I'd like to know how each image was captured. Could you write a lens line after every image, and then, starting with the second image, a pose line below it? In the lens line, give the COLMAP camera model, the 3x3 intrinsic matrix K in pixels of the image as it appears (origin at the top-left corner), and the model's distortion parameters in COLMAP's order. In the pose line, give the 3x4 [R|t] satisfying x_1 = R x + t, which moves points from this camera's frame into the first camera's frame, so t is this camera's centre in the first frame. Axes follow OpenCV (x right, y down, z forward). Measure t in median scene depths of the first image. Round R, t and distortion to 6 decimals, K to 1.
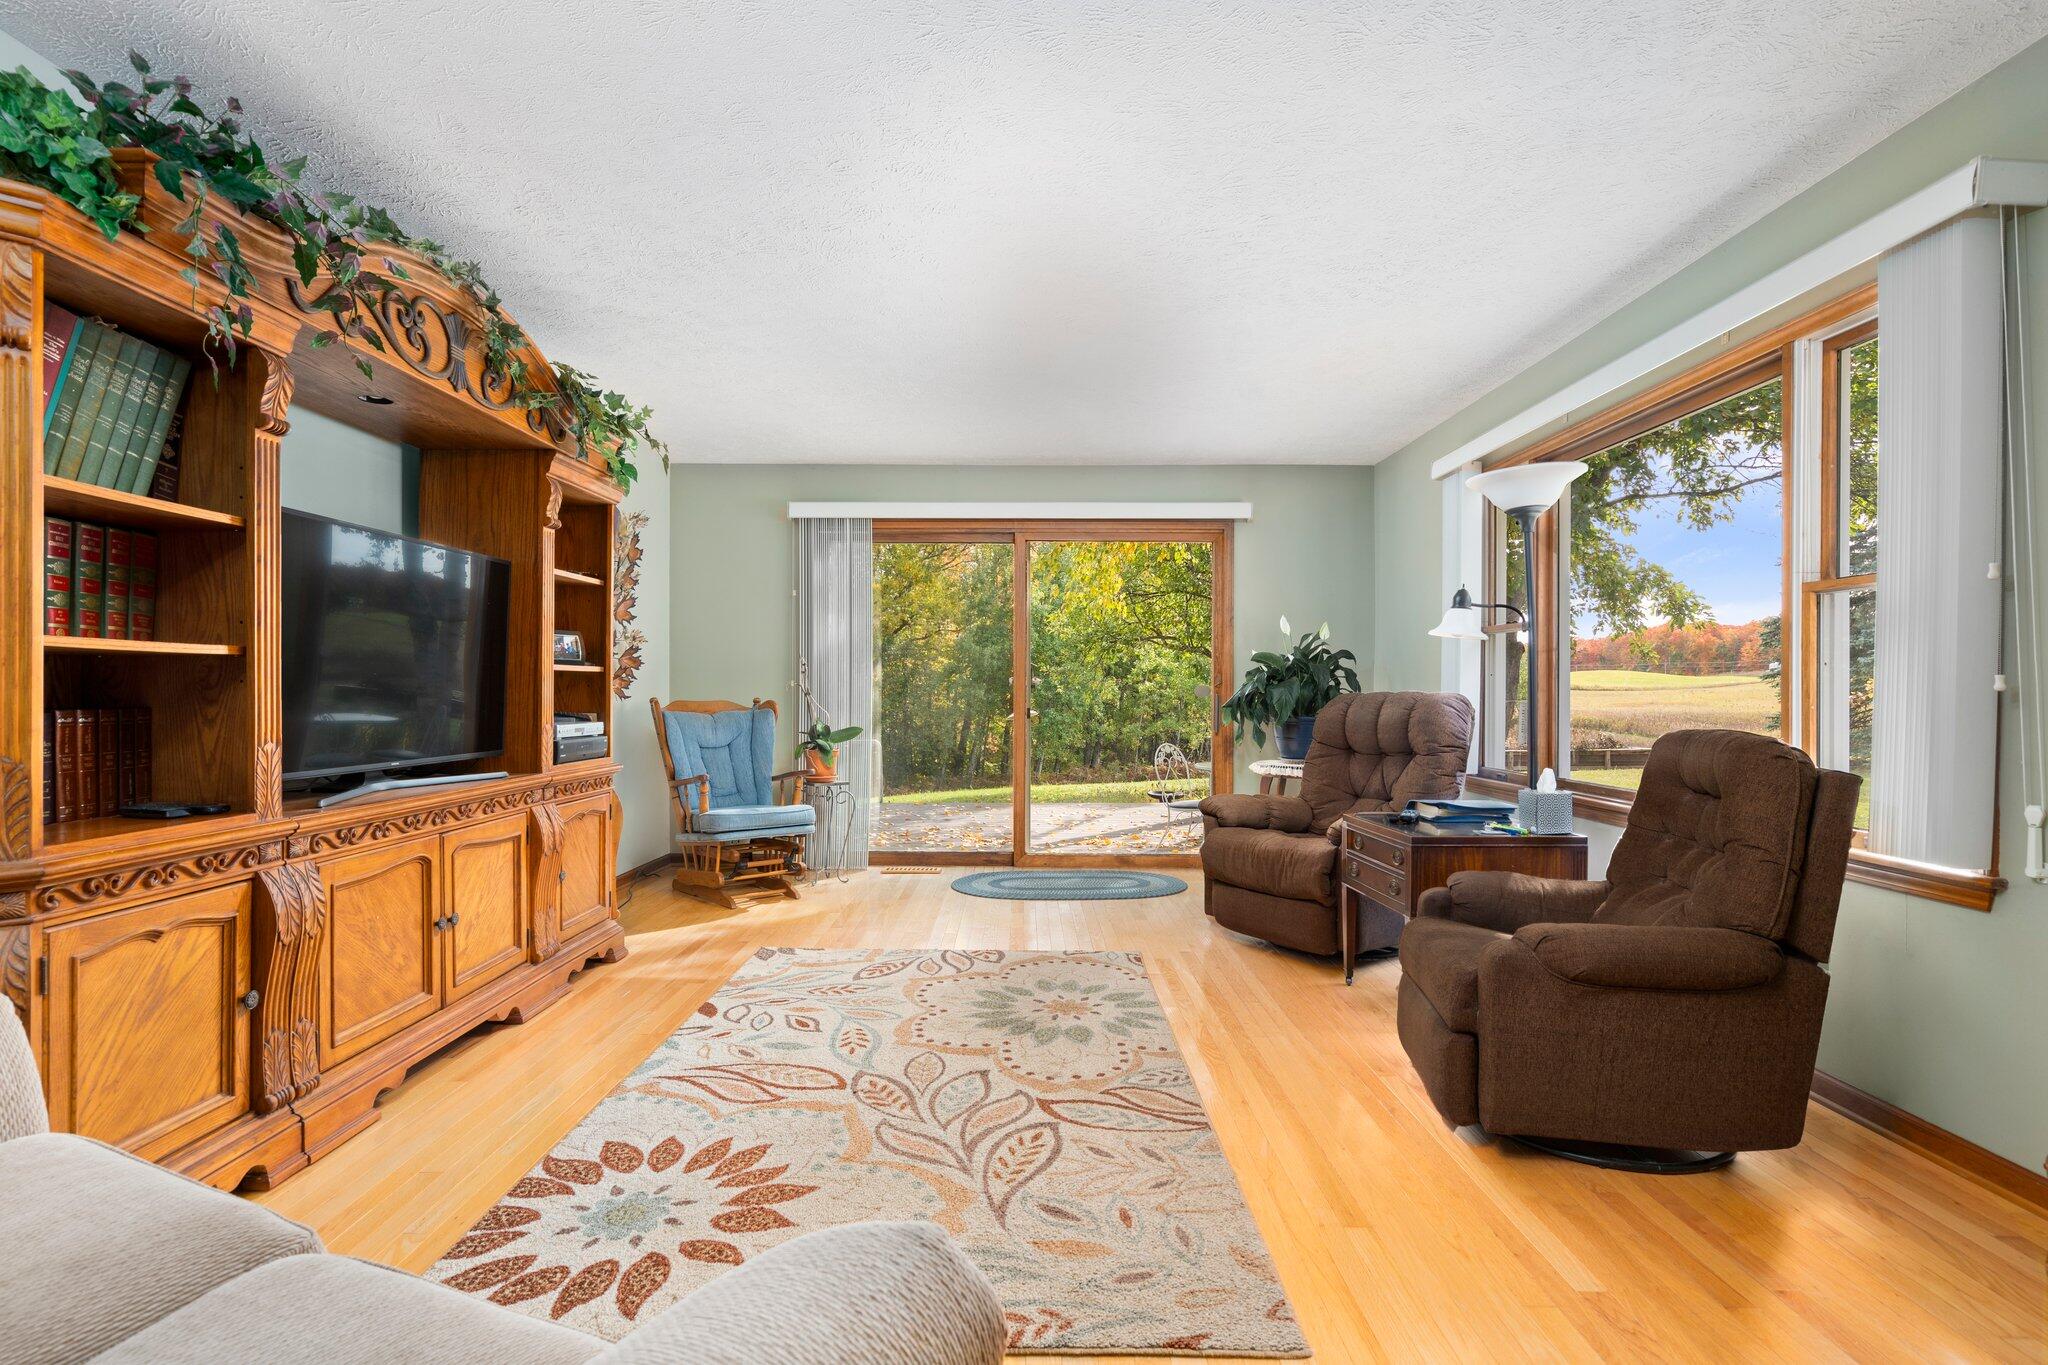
lens RADIAL K [[1002.2, 0, 1024.1], [0, 1002.2, 688.8], [0, 0, 1]] dist [0.000167, 0.000023]
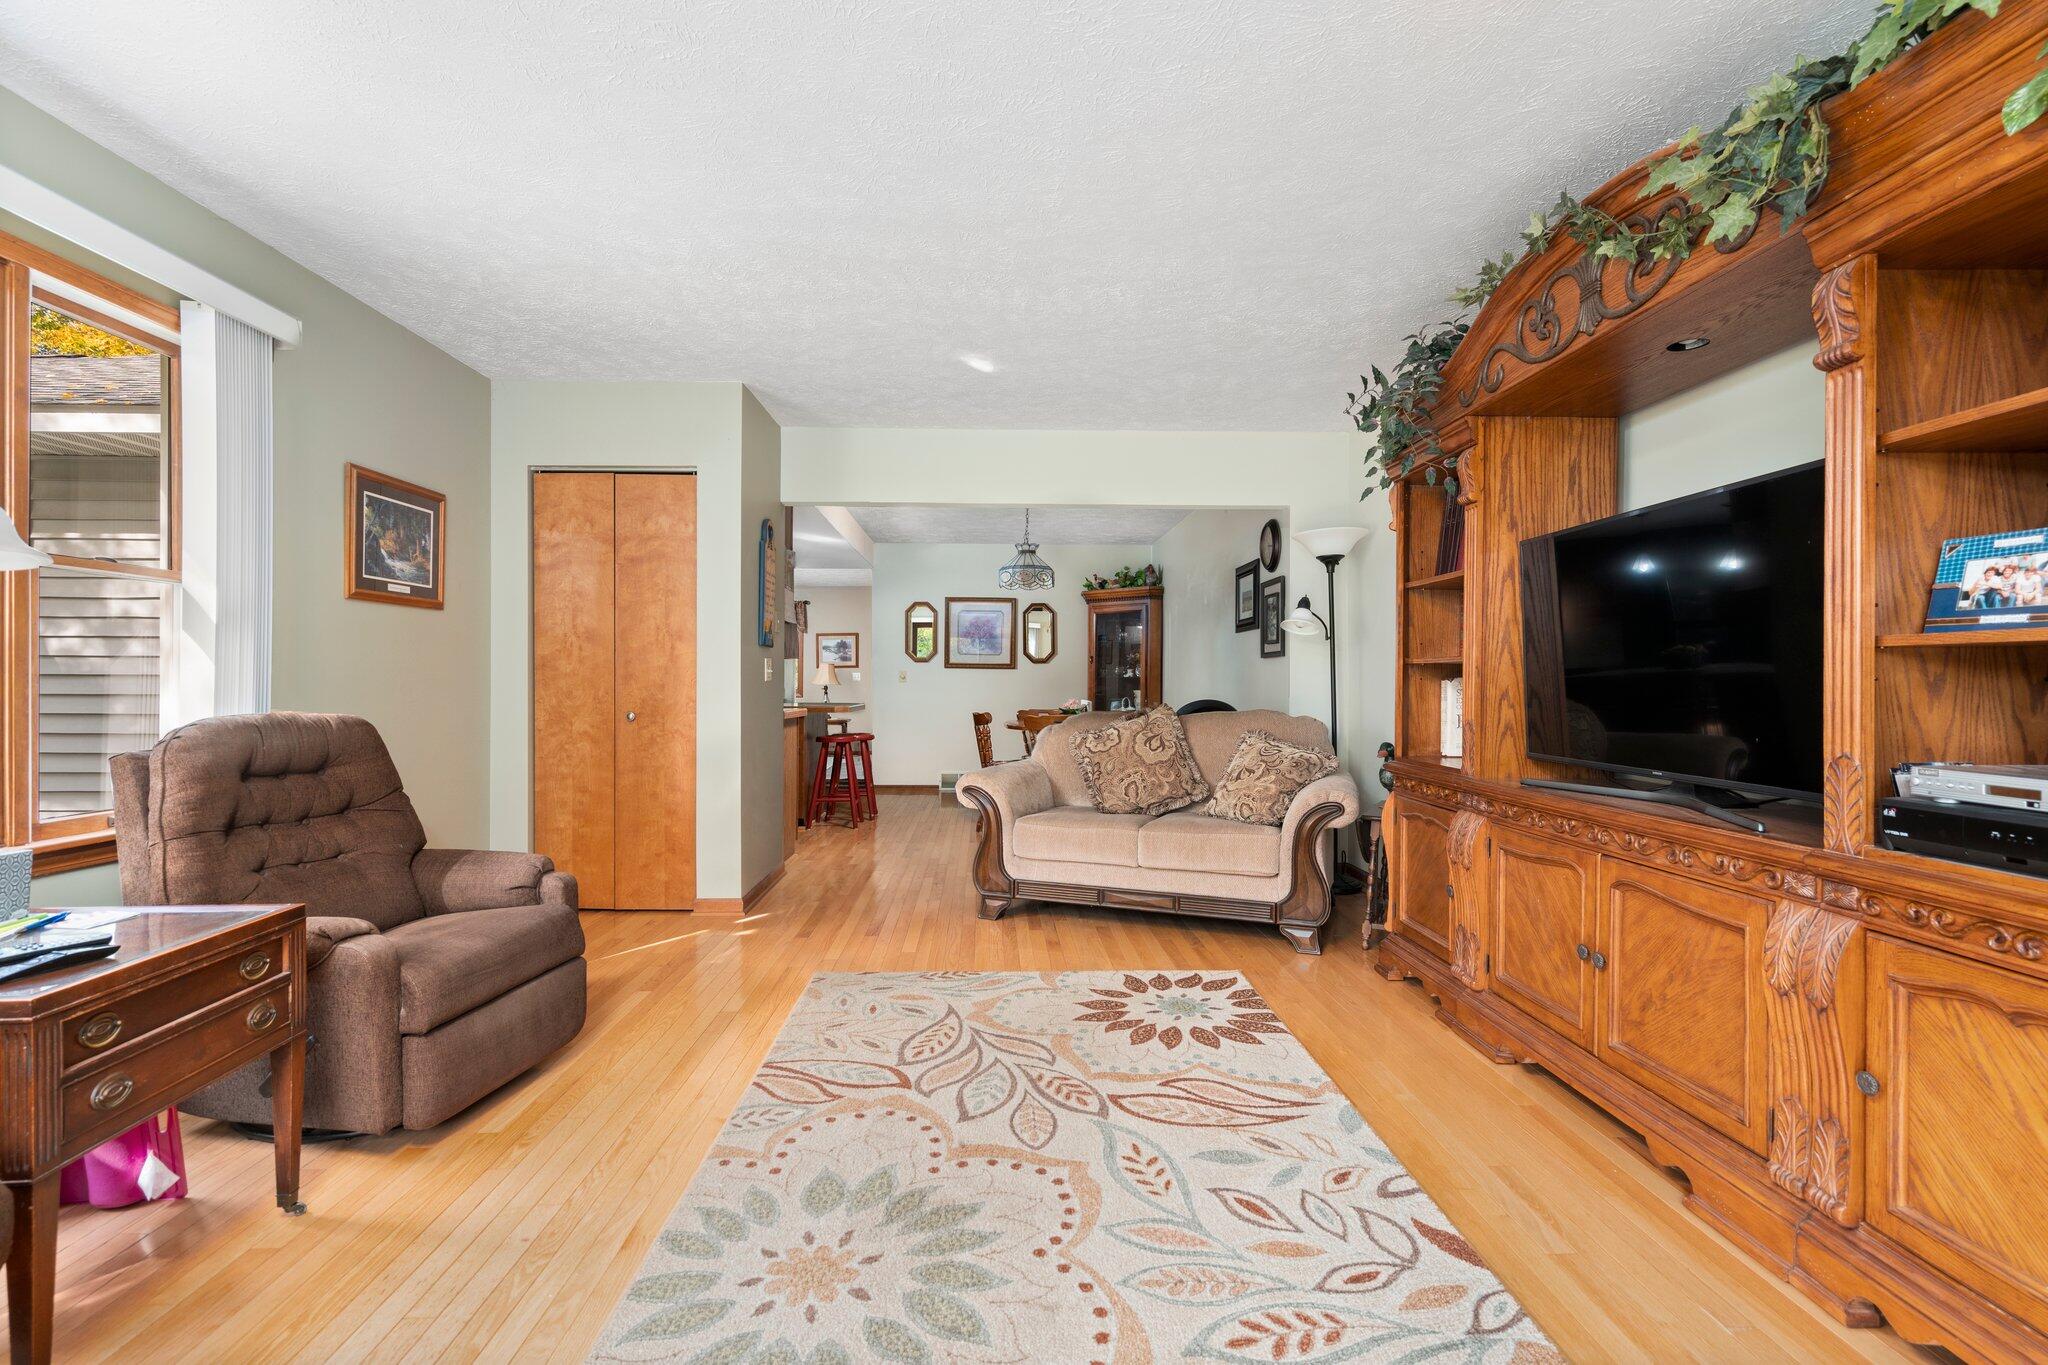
lens RADIAL K [[925.2, 0, 1021.6], [0, 925.2, 682.0], [0, 0, 1]] dist [-0.001506, -0.000368]
pose [[-0.999362, -0.007542, -0.034906, -0.062387], [-0.007547, 0.999972, -0.000003, 0.000850], [0.034905, 0.000260, -0.999391, 1.914979]]
